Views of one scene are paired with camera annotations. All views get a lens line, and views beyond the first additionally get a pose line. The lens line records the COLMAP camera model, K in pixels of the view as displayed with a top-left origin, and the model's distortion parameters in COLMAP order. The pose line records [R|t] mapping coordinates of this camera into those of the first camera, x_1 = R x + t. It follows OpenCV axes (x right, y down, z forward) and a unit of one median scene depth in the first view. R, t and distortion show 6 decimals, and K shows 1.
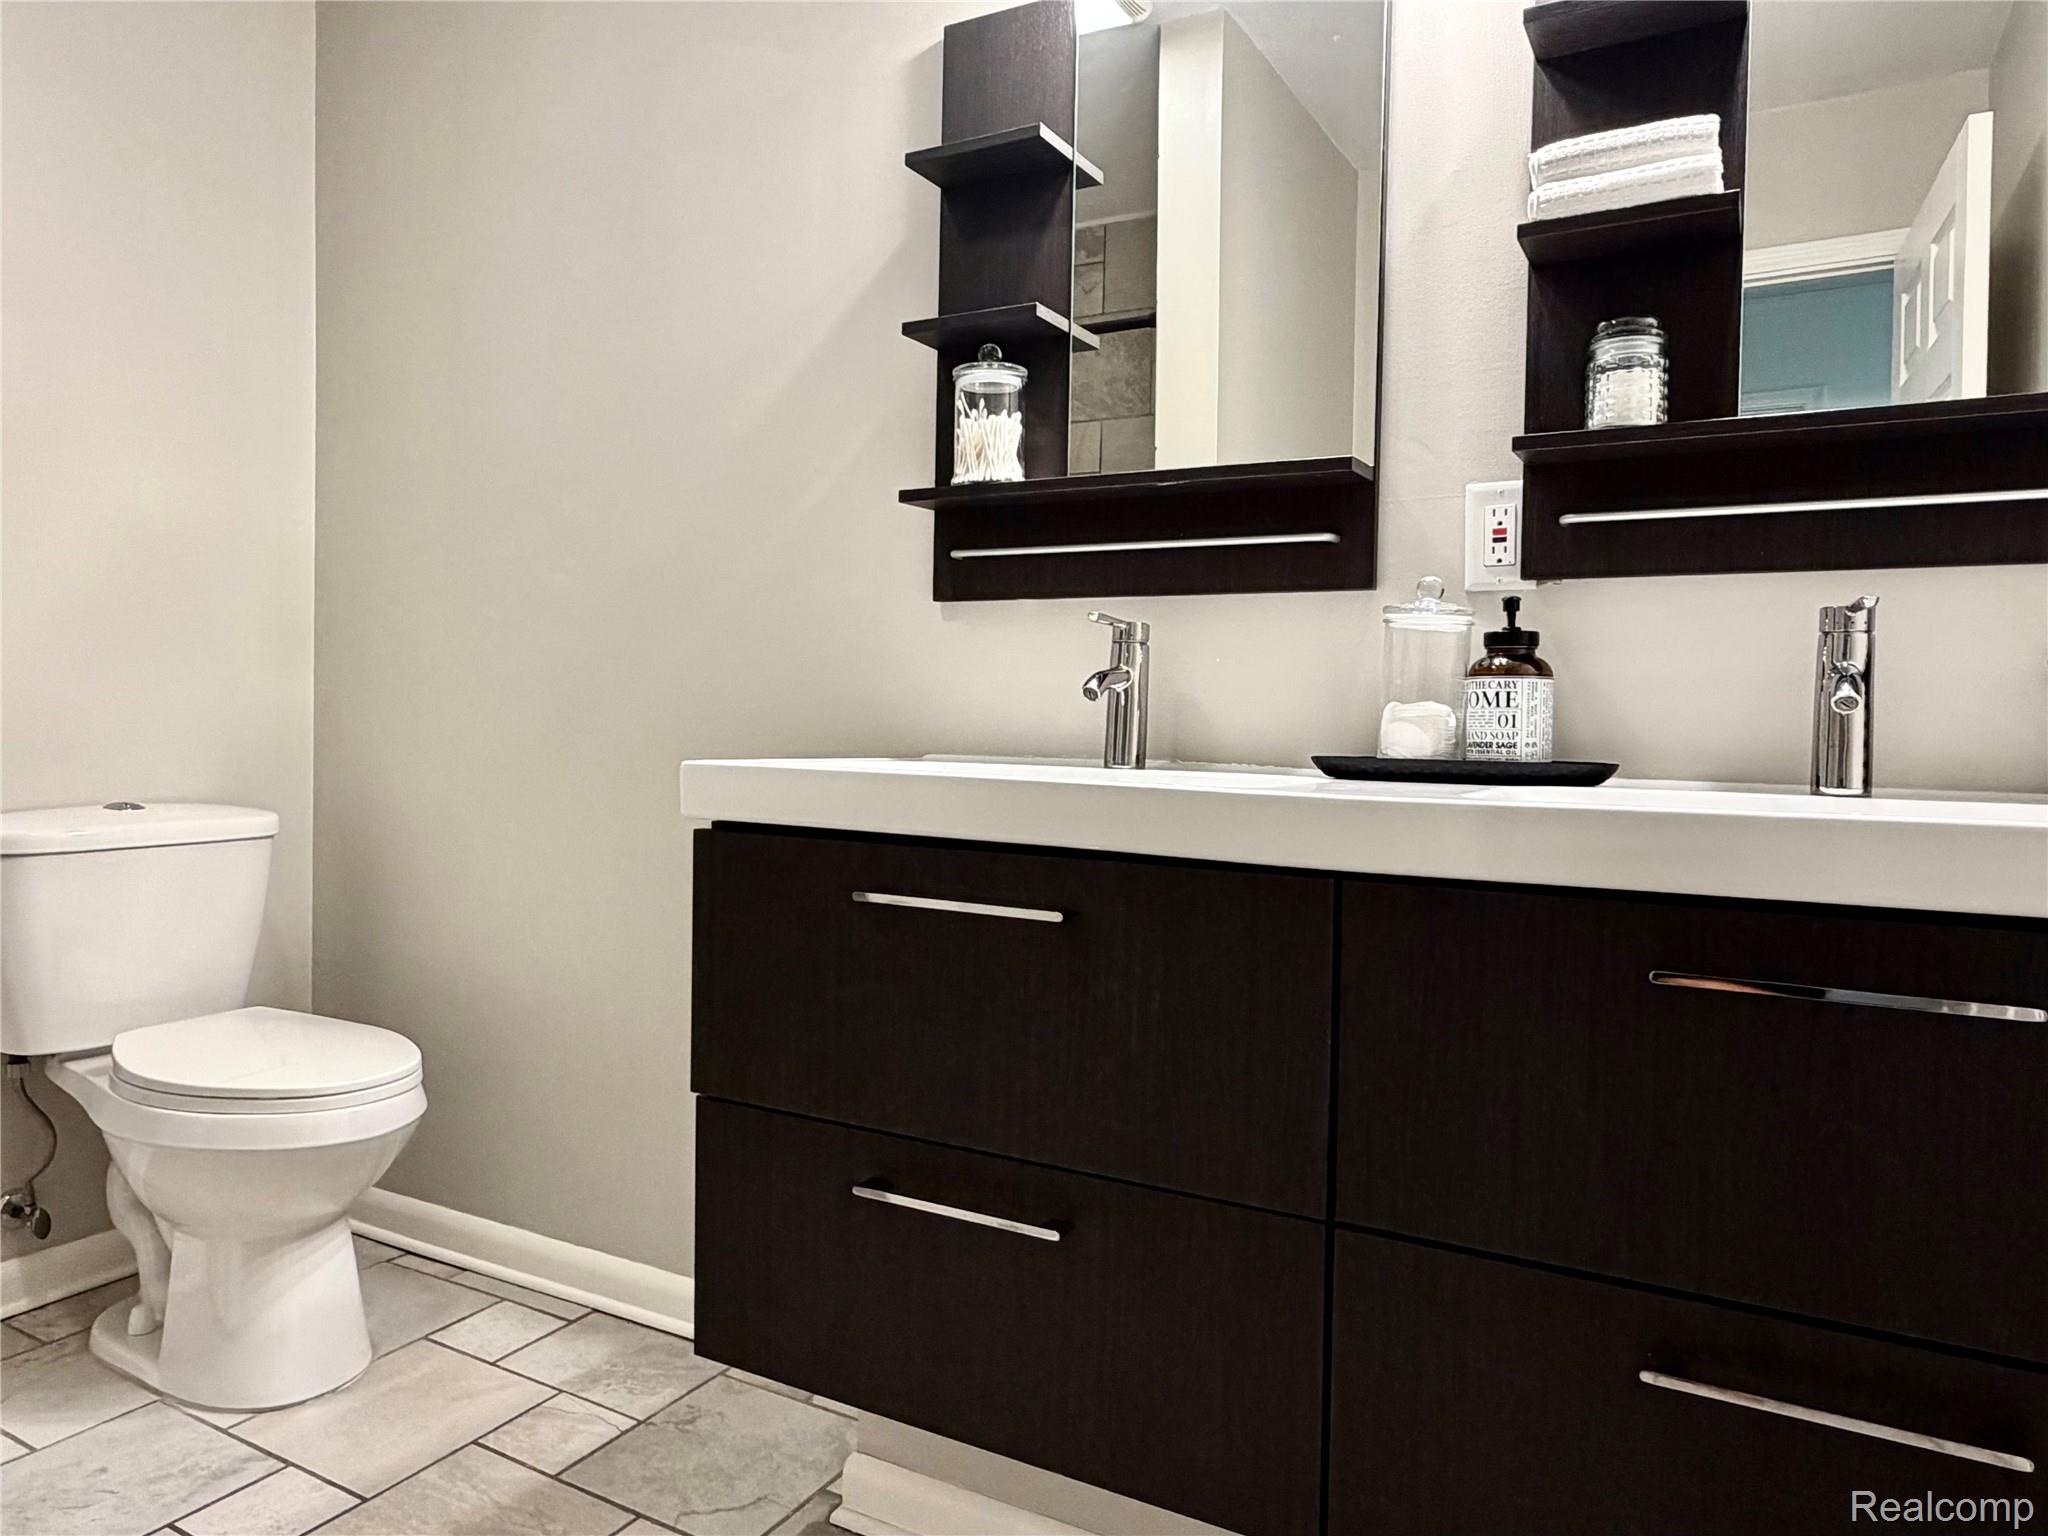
lens RADIAL K [[1339.8, 0, 1024.0], [0, 1339.8, 768.0], [0, 0, 1]] dist [-0.020708, 0.003660]
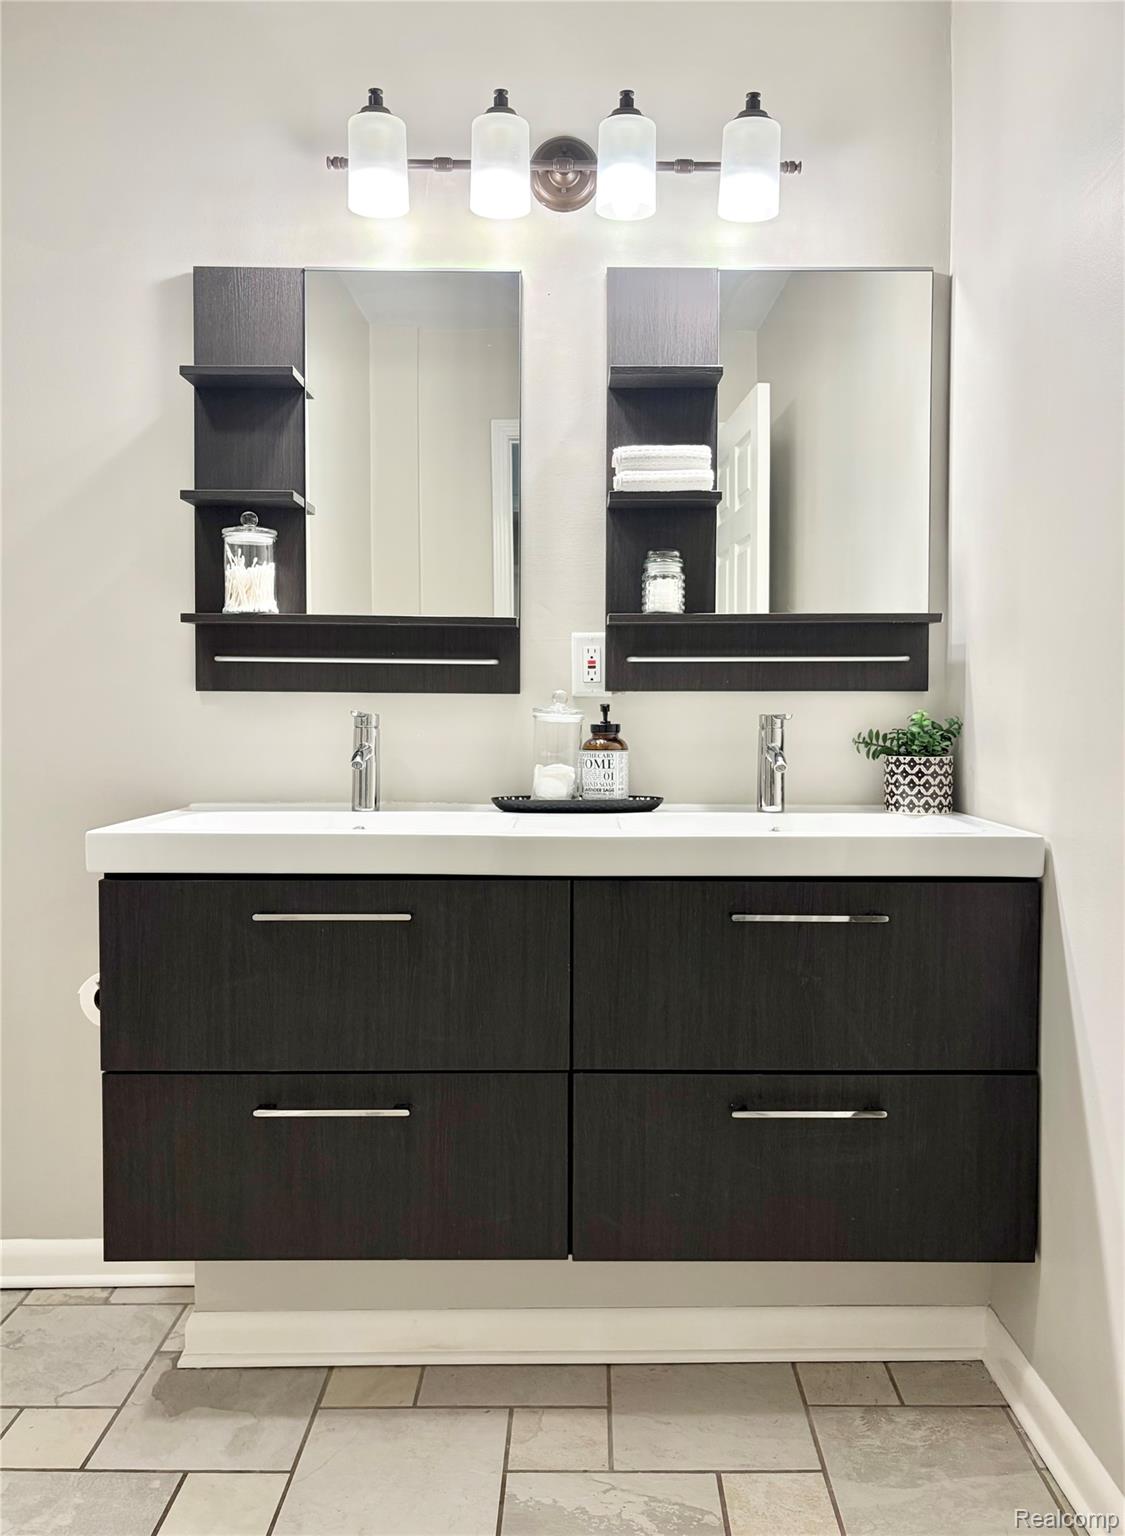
lens RADIAL K [[1200.6, 0, 562.5], [0, 1200.6, 768.0], [0, 0, 1]] dist [0.008272, 0.002351]
pose [[0.855200, -0.047044, 0.516159, -0.477439], [0.028498, 0.998634, 0.043802, -0.111505], [-0.517515, -0.022750, 0.855372, -0.297340]]
